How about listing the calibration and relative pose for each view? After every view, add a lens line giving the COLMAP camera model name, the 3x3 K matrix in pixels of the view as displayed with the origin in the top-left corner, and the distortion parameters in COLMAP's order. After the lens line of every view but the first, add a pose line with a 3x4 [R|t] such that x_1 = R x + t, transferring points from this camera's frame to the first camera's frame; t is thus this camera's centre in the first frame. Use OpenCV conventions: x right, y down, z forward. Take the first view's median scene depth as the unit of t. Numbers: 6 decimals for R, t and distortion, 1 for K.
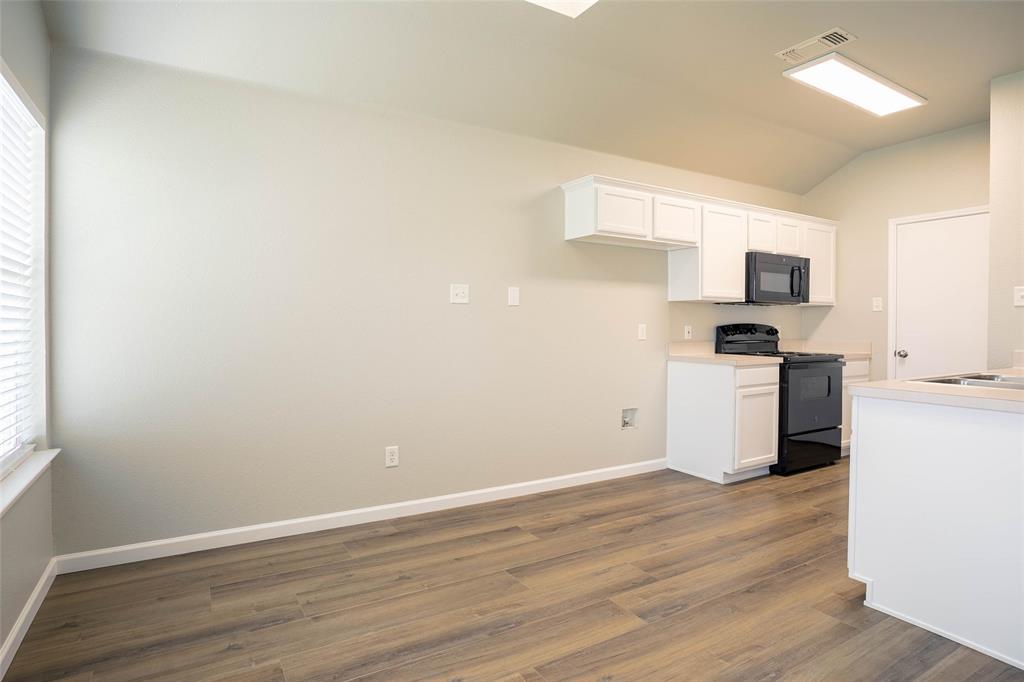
lens RADIAL K [[518.7, 0, 488.7], [0, 518.7, 330.6], [0, 0, 1]] dist [-0.015509, 0.000218]
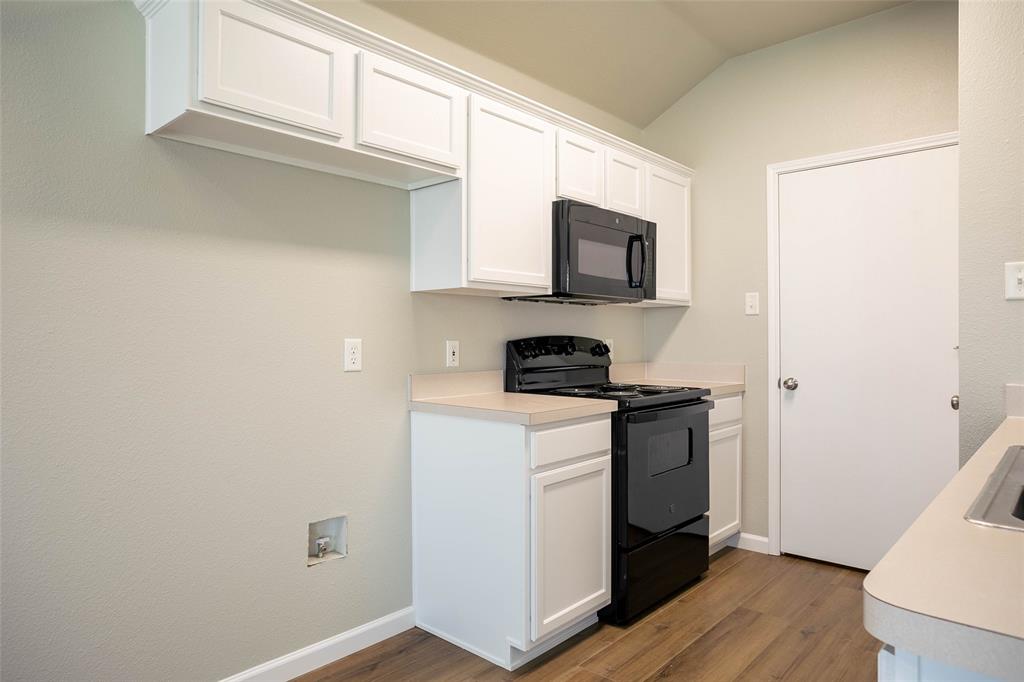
lens RADIAL K [[661.5, 0, 512.0], [0, 661.5, 341.0], [0, 0, 1]] dist [-0.000043, 0.001402]
pose [[0.934883, -0.007085, 0.354886, 0.214813], [0.010493, 0.999915, -0.007680, -0.003334], [-0.354802, 0.010904, 0.934878, 0.378683]]
